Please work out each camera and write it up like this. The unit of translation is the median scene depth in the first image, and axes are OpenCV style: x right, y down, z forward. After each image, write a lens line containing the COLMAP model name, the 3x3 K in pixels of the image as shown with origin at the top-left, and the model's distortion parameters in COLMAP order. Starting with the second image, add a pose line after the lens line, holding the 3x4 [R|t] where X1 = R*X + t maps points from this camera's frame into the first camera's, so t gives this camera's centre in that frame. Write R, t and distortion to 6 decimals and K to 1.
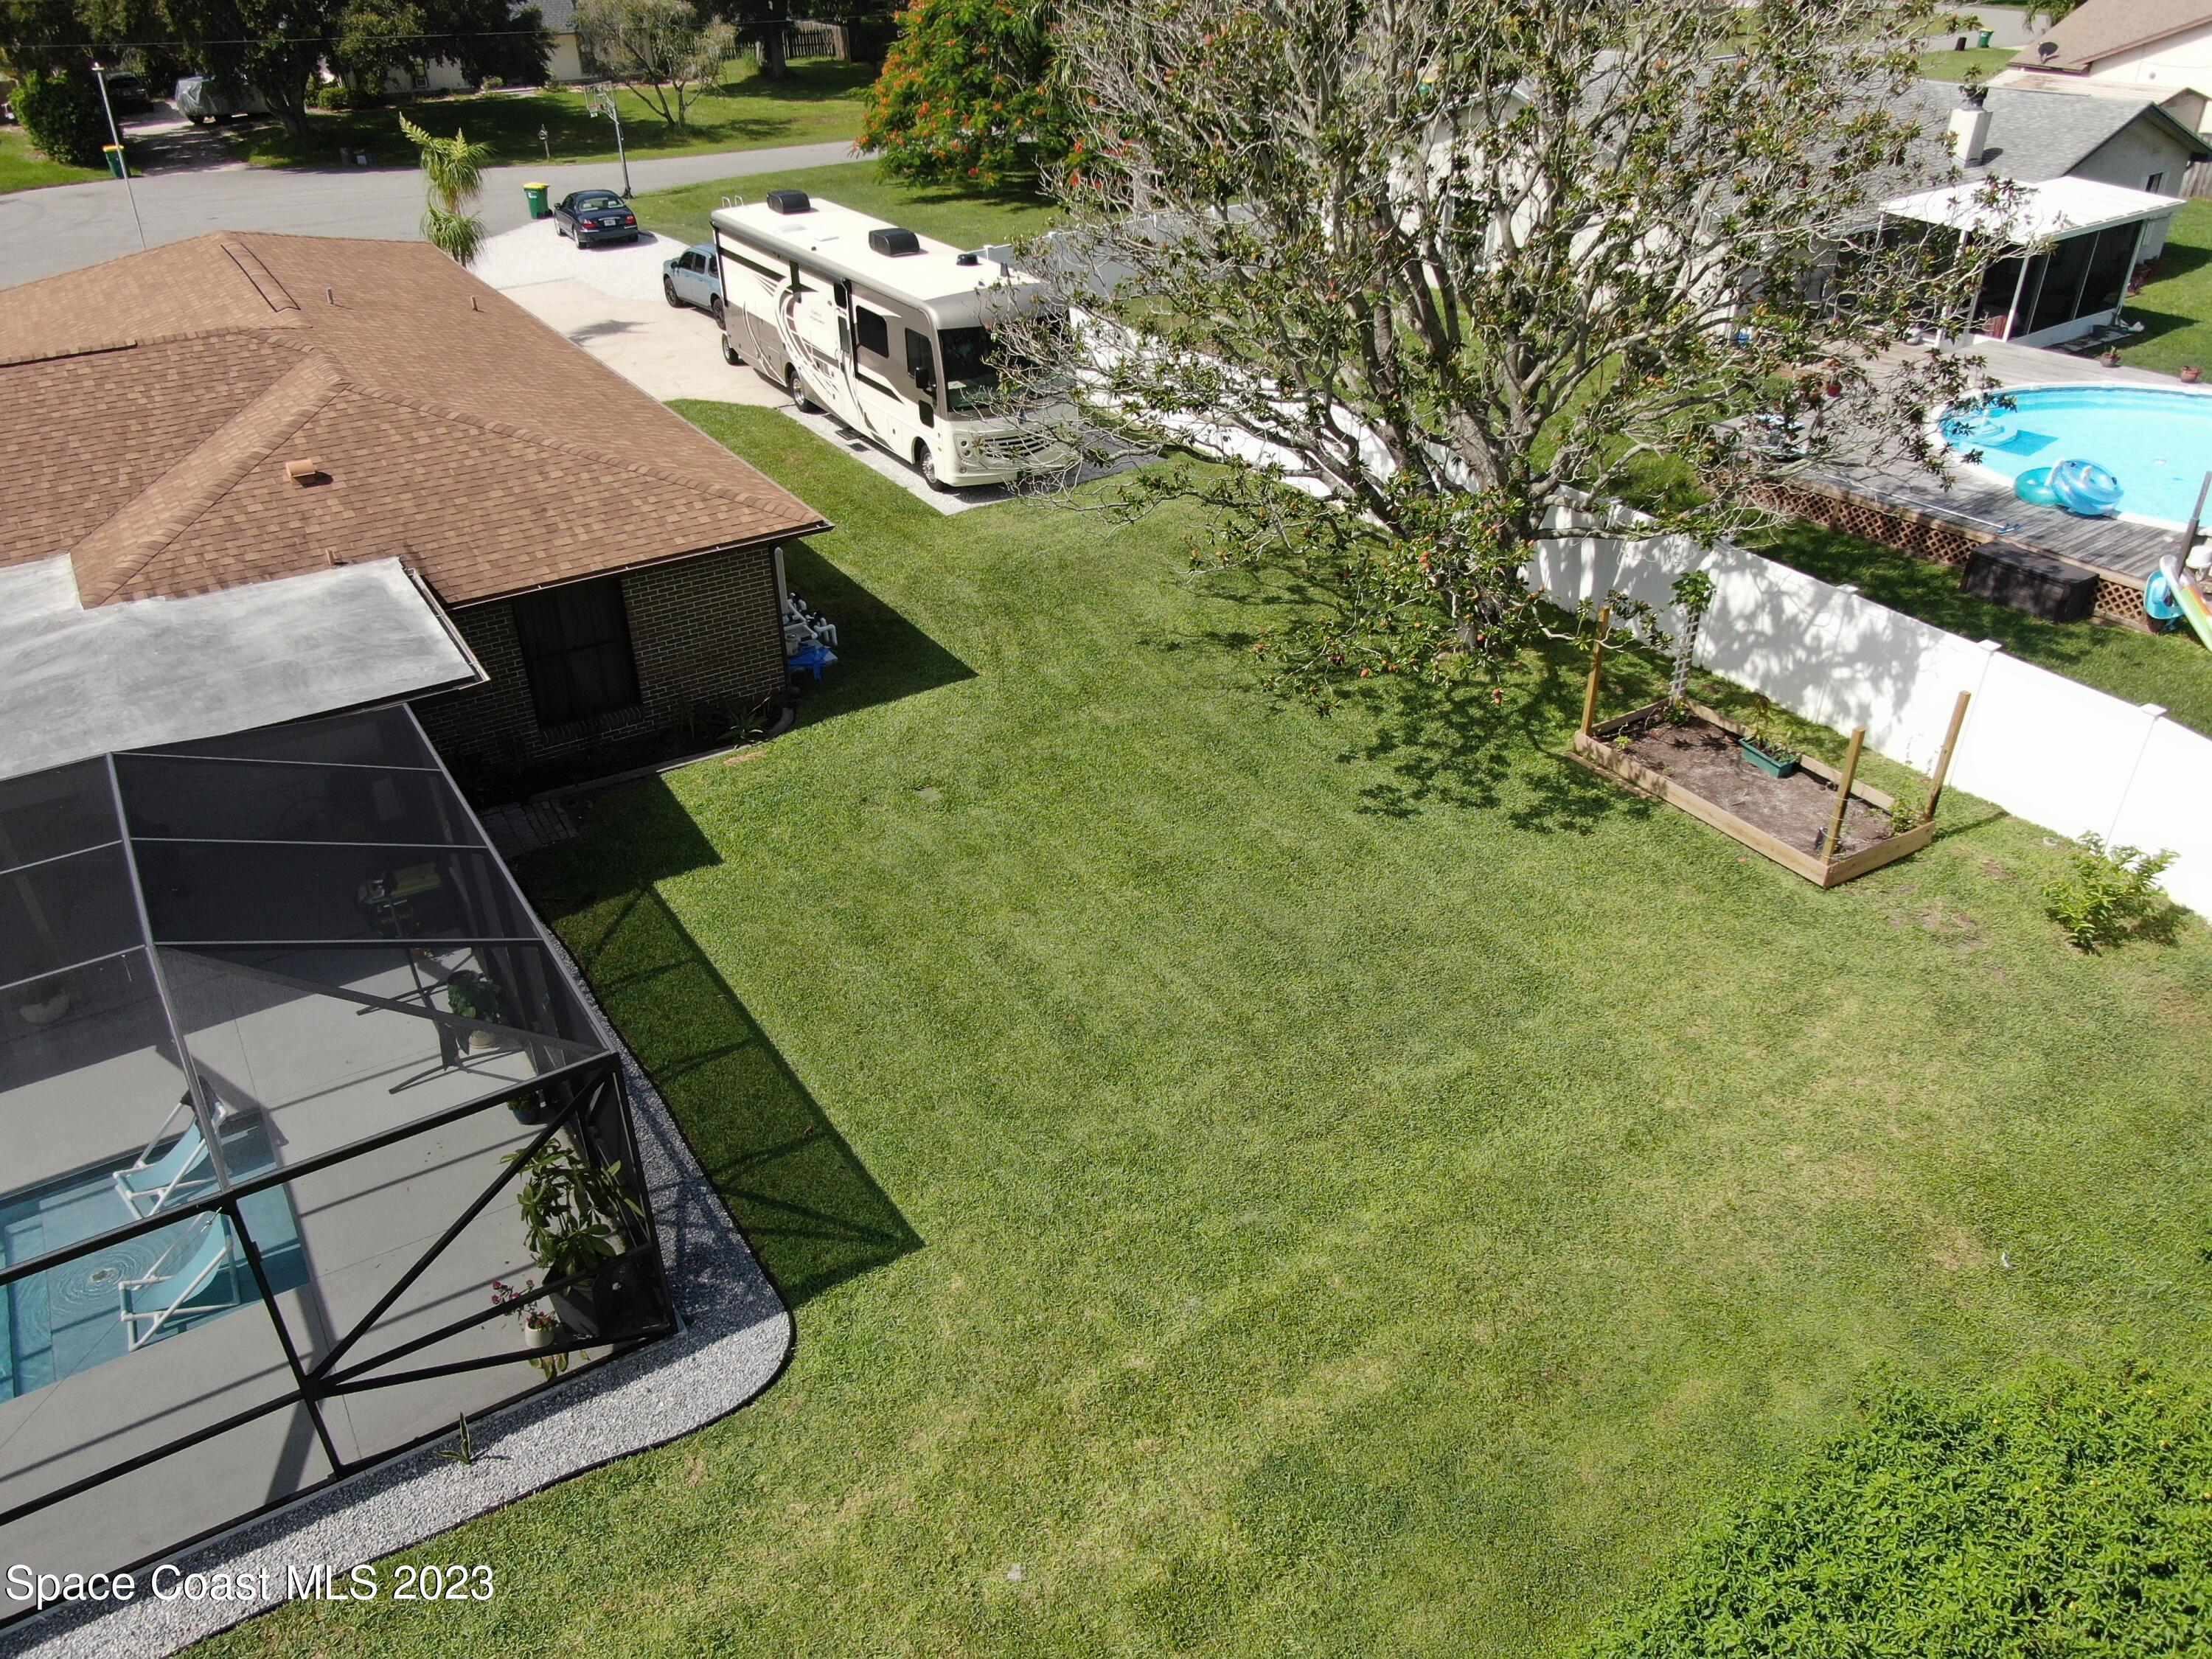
lens RADIAL K [[1591.7, 0, 1106.0], [0, 1591.7, 829.5], [0, 0, 1]] dist [-0.013768, 0.002982]
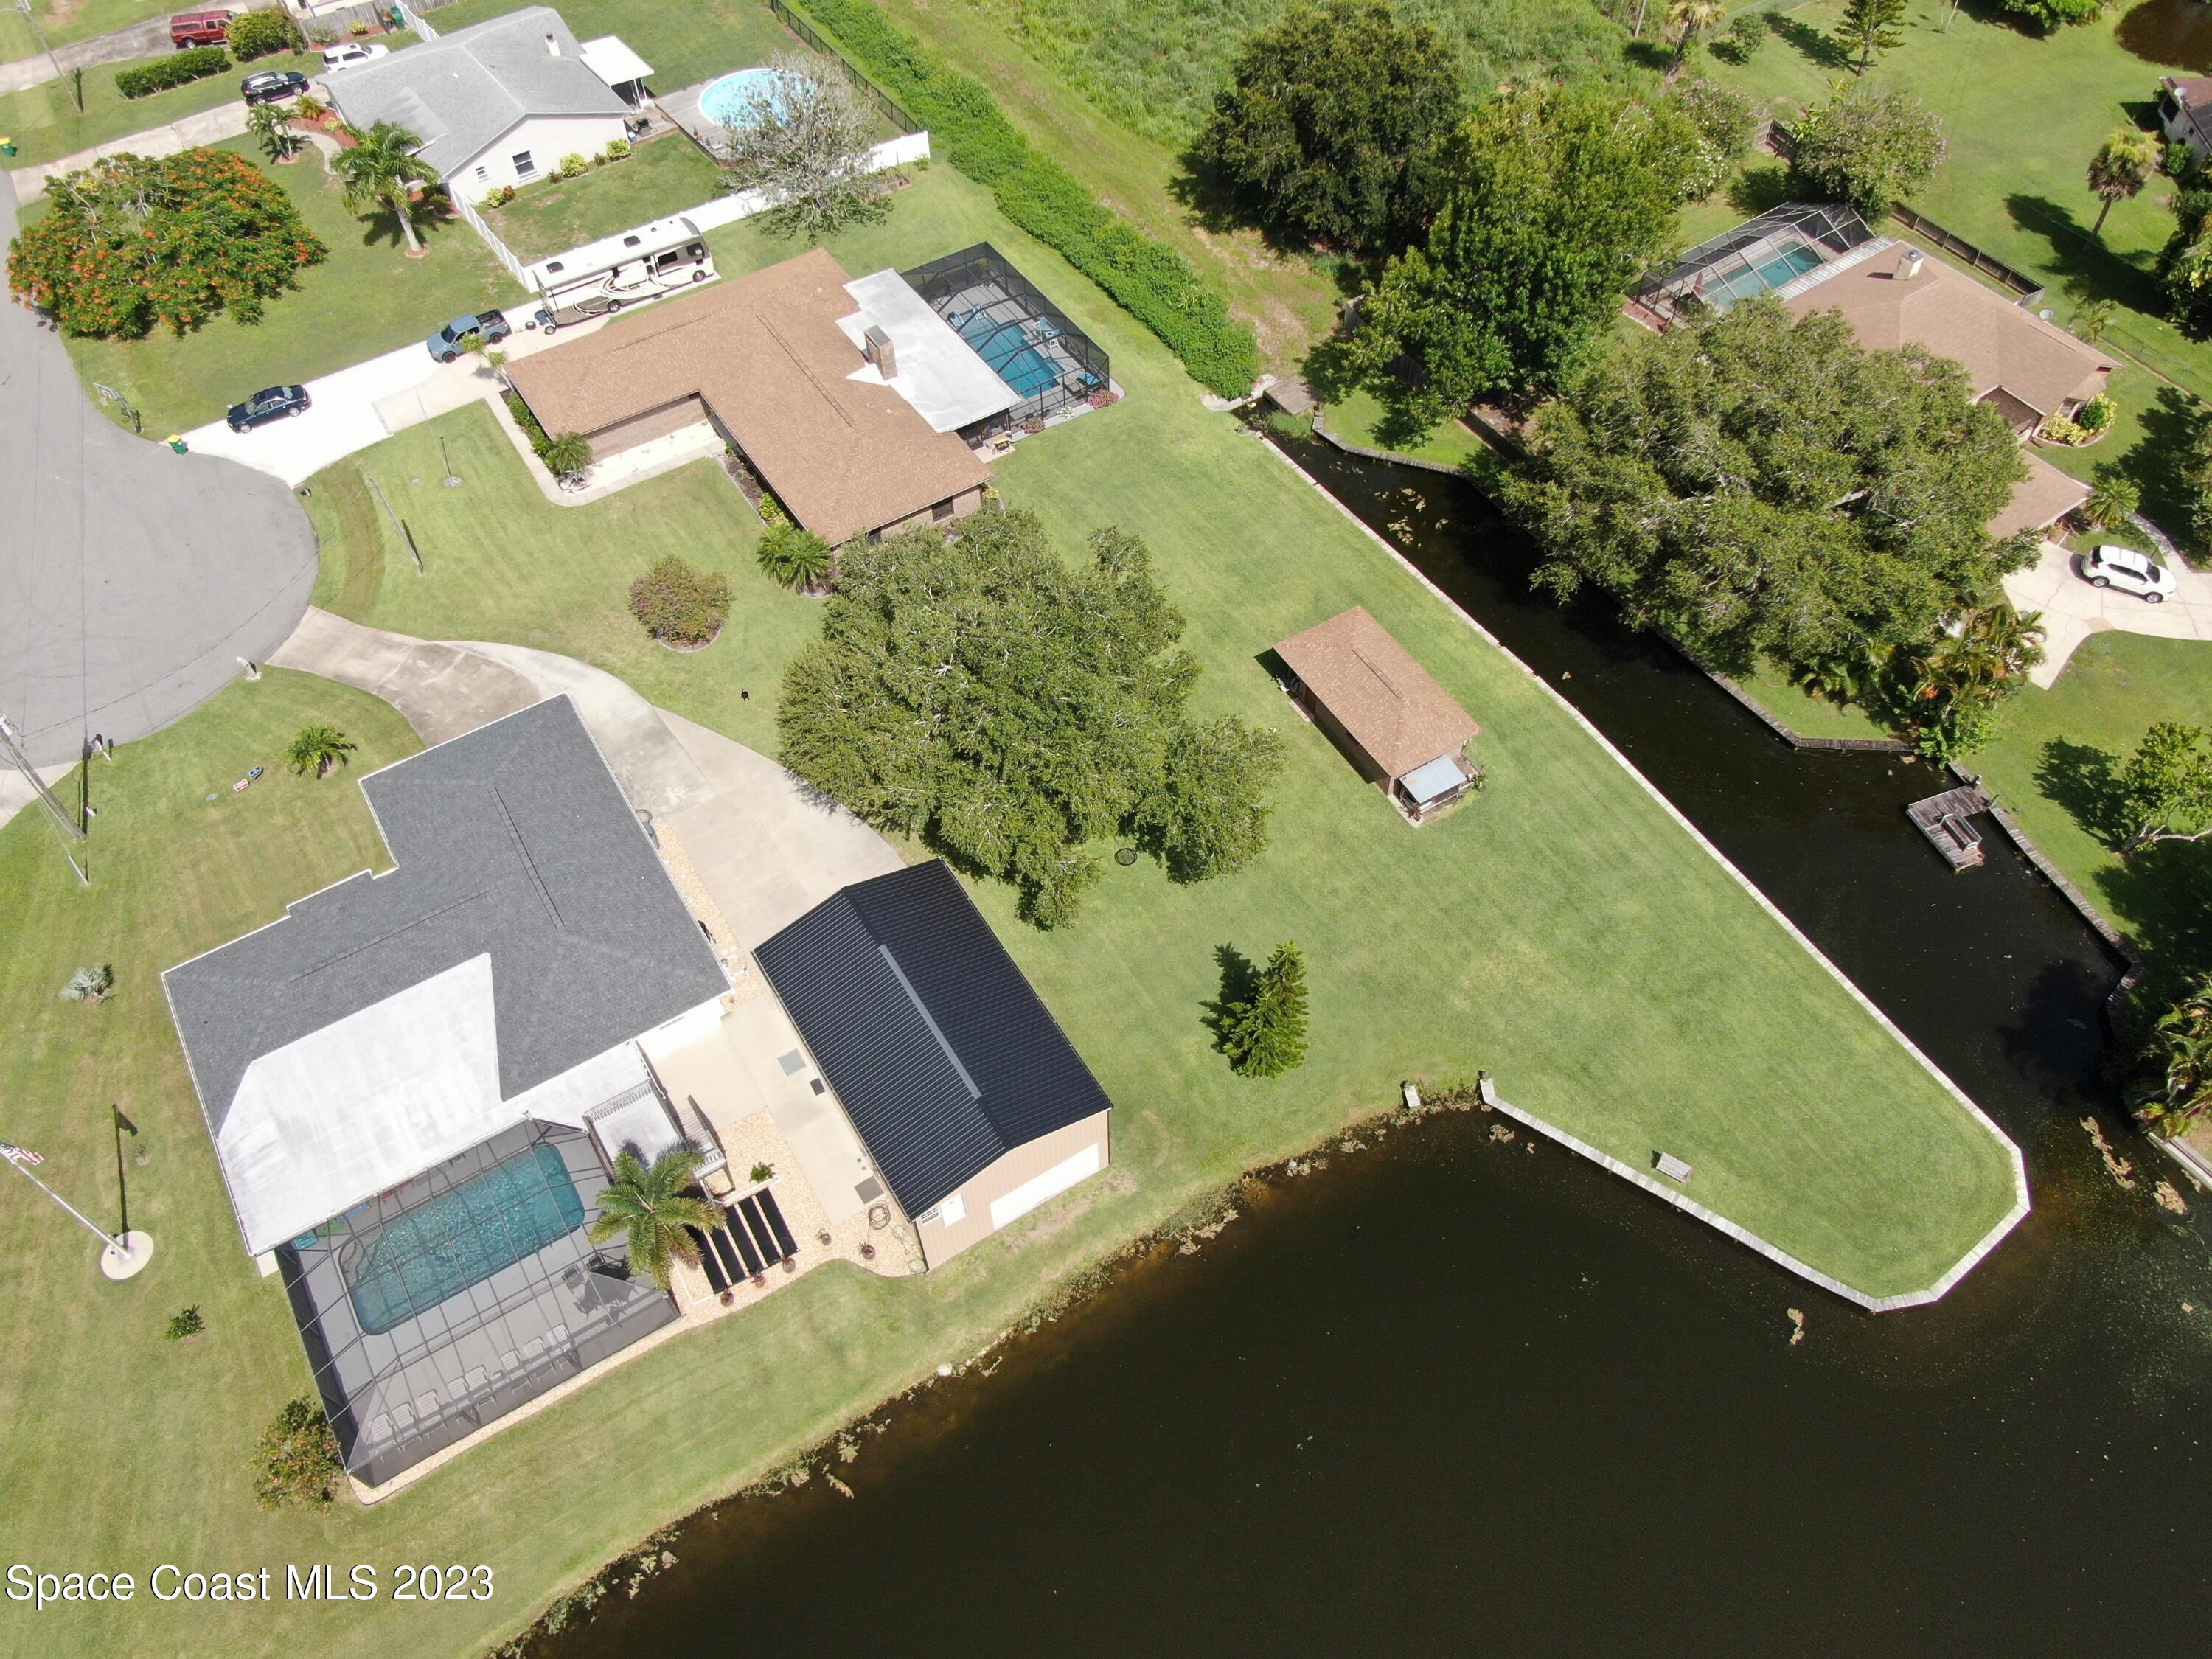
lens RADIAL K [[1591.7, 0, 1106.0], [0, 1591.7, 829.5], [0, 0, 1]] dist [-0.013768, 0.002982]
pose [[0.002709, -0.792060, 0.610438, -5.055746], [0.532129, 0.517978, 0.669729, -2.289297], [-0.846659, 0.323018, 0.422881, -1.417318]]
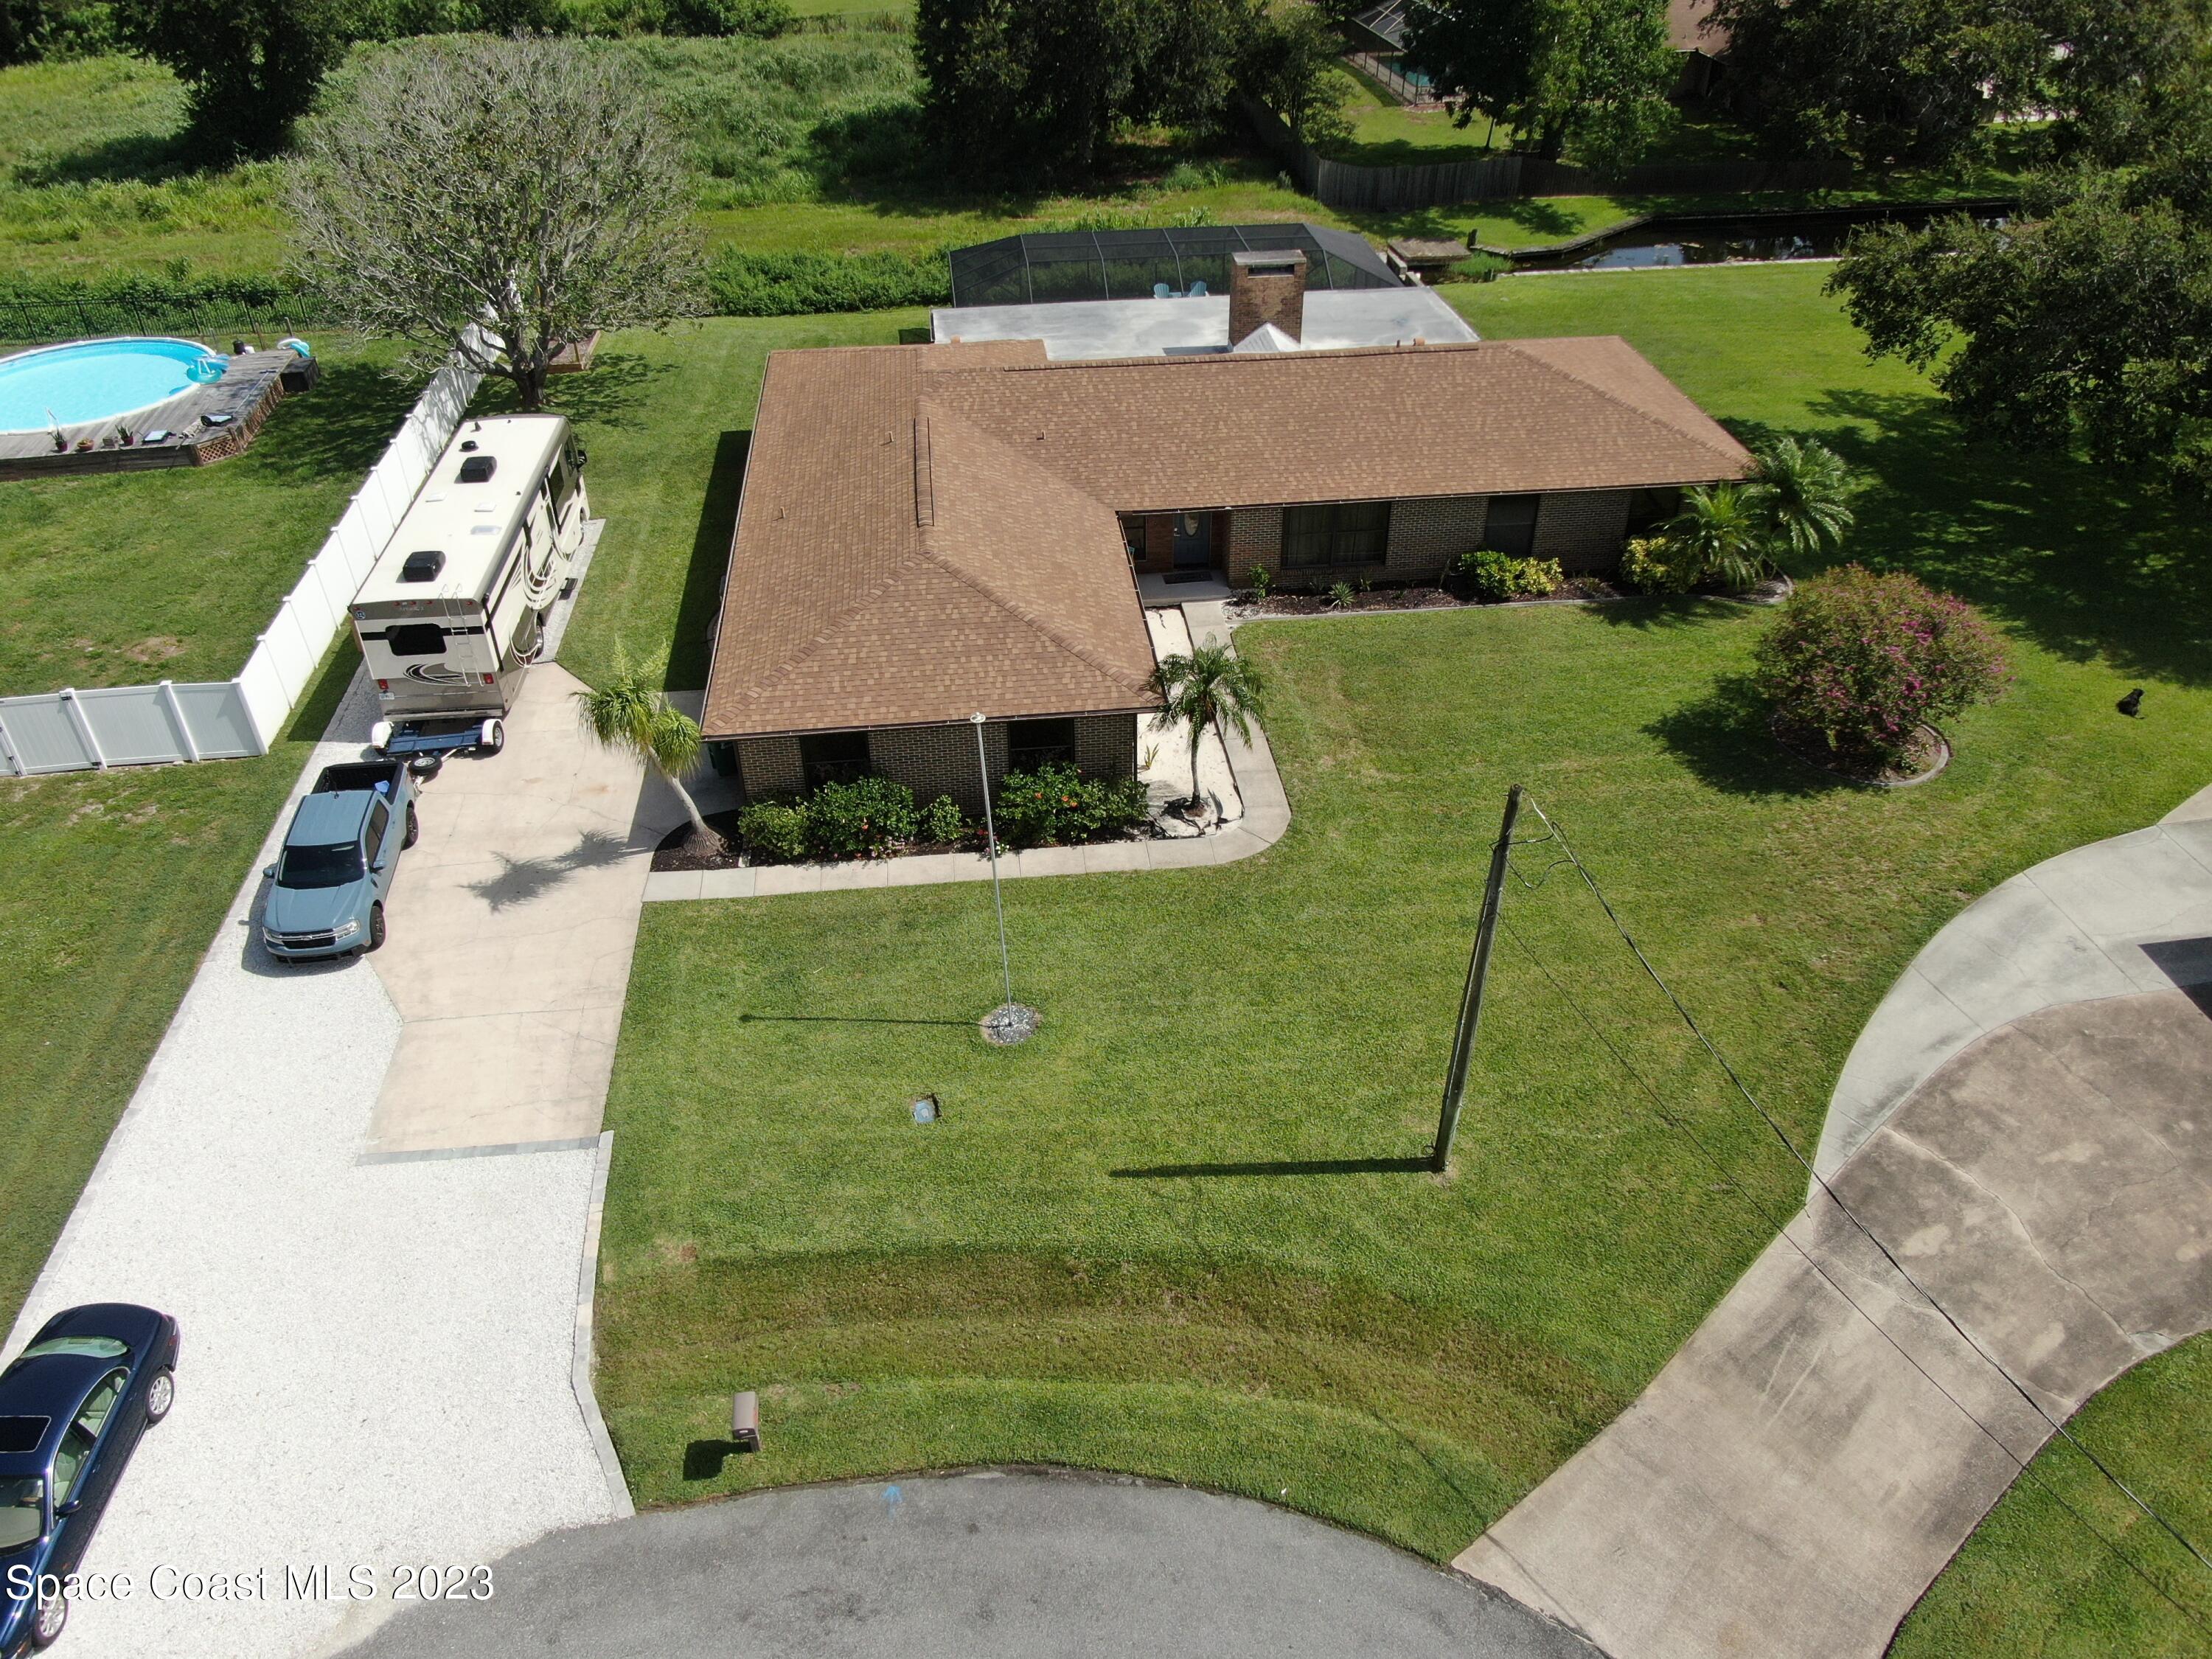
lens RADIAL K [[1591.7, 0, 1106.0], [0, 1591.7, 829.5], [0, 0, 1]] dist [-0.013768, 0.002982]
pose [[-0.895858, -0.245104, 0.370624, -1.768169], [0.244648, 0.424206, 0.871893, -1.933206], [-0.370925, 0.871765, -0.320064, 2.307035]]
